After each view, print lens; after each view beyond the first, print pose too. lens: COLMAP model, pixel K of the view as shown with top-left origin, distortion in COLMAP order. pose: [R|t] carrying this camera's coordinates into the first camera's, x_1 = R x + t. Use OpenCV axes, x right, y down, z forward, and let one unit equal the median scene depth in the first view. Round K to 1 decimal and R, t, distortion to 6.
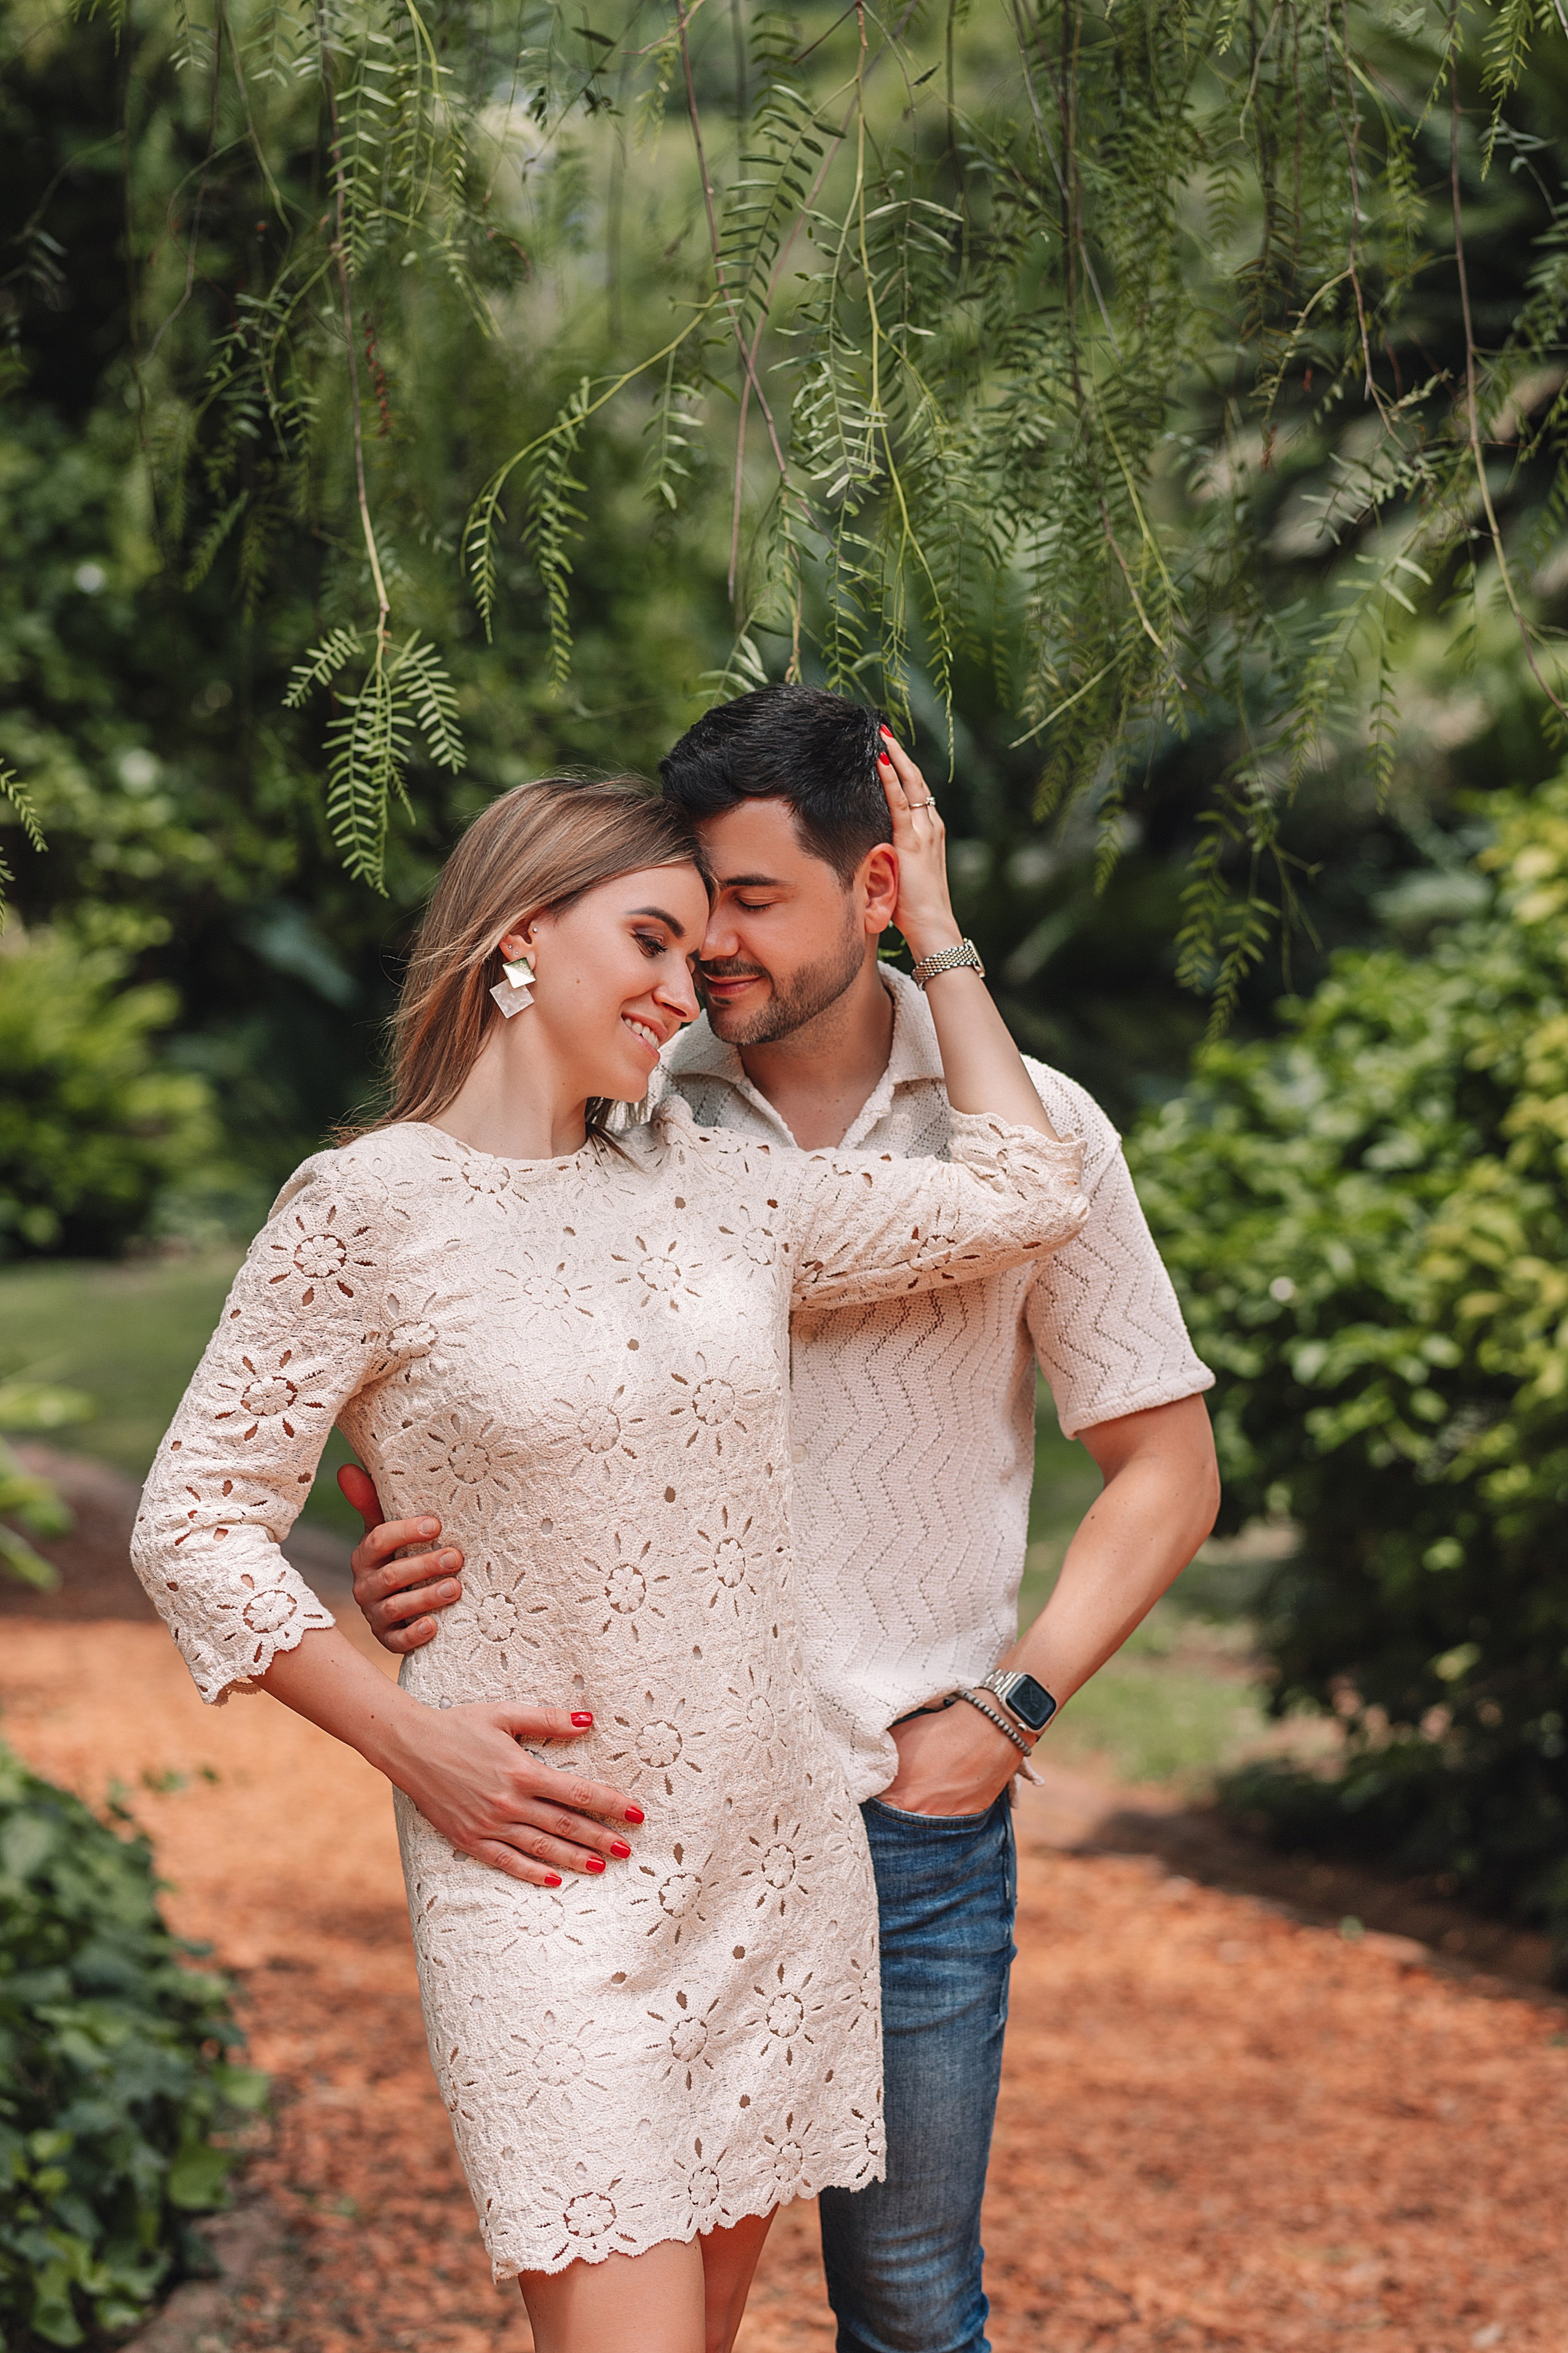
lens RADIAL K [[5812.3, 0, 781.6], [0, 5812.3, 1166.9], [0, 0, 1]] dist [0.174588, 0.000000]
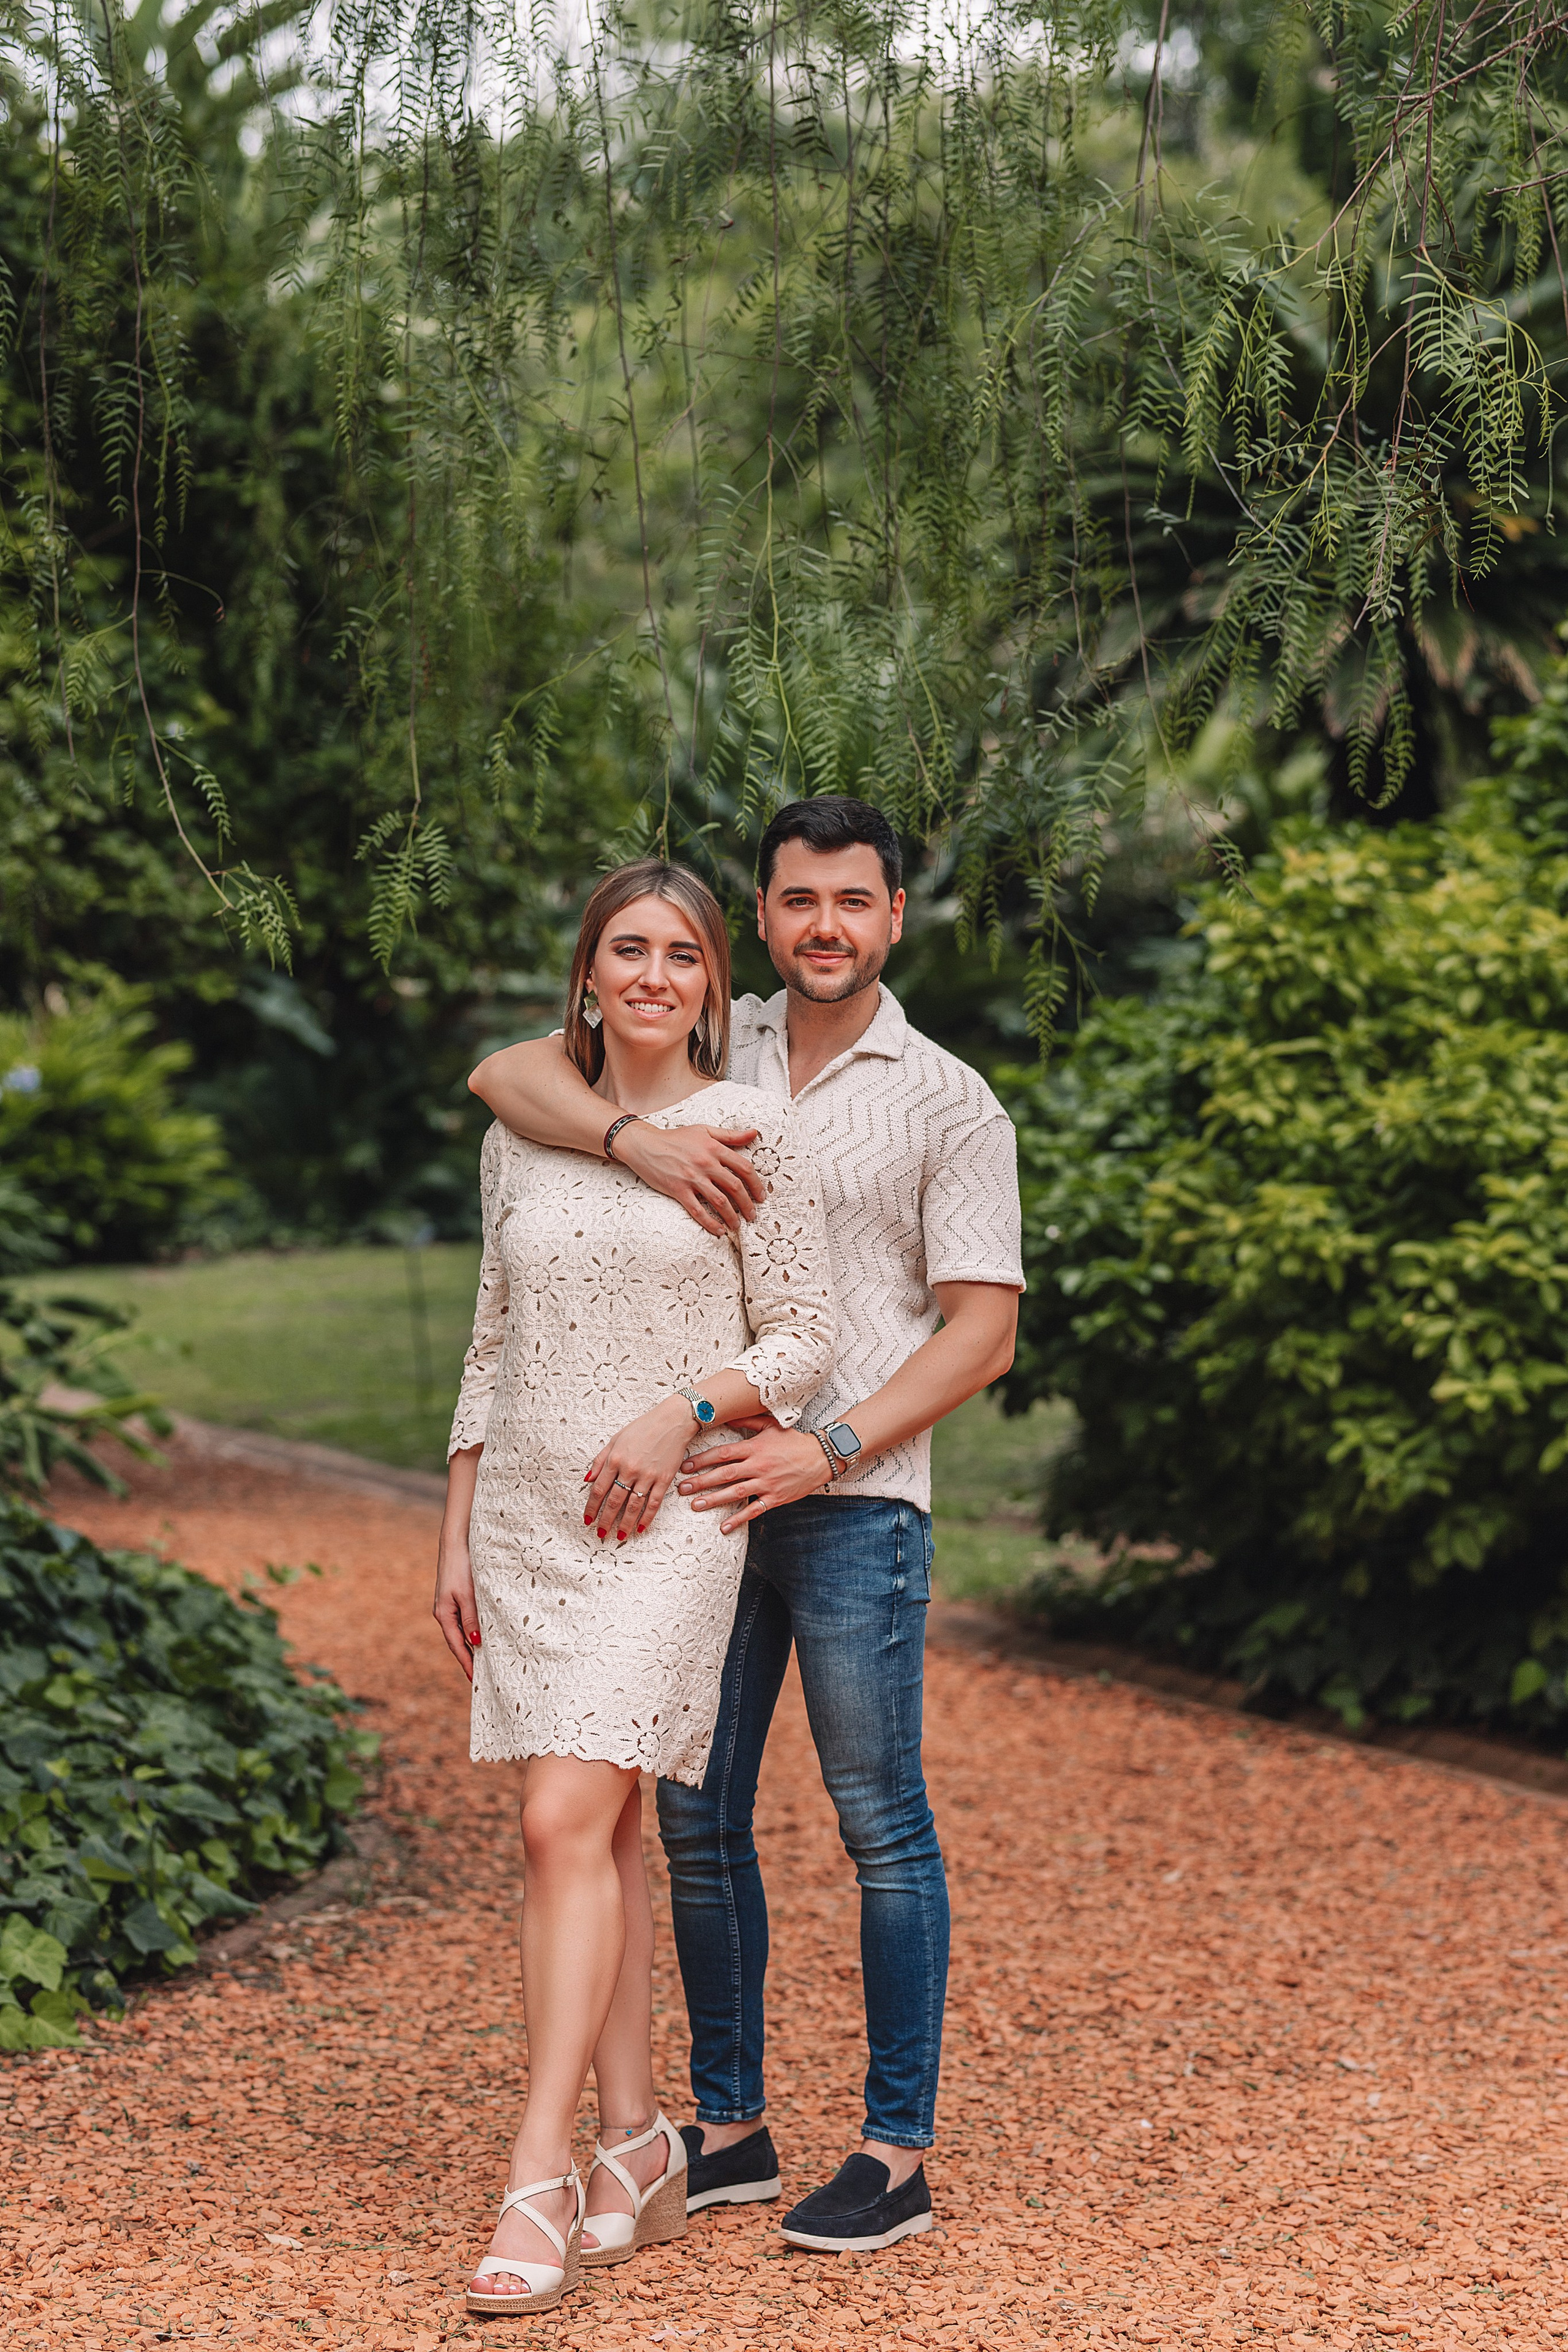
lens RADIAL K [[5810.3, 0, 782.7], [0, 5810.3, 1180.8], [0, 0, 1]] dist [0.174588, 0.000000]
pose [[0.999641, -0.010987, 0.024435, -0.014871], [0.011236, 0.999886, -0.010102, 0.022199], [-0.024321, 0.010373, 0.999650, -0.424954]]
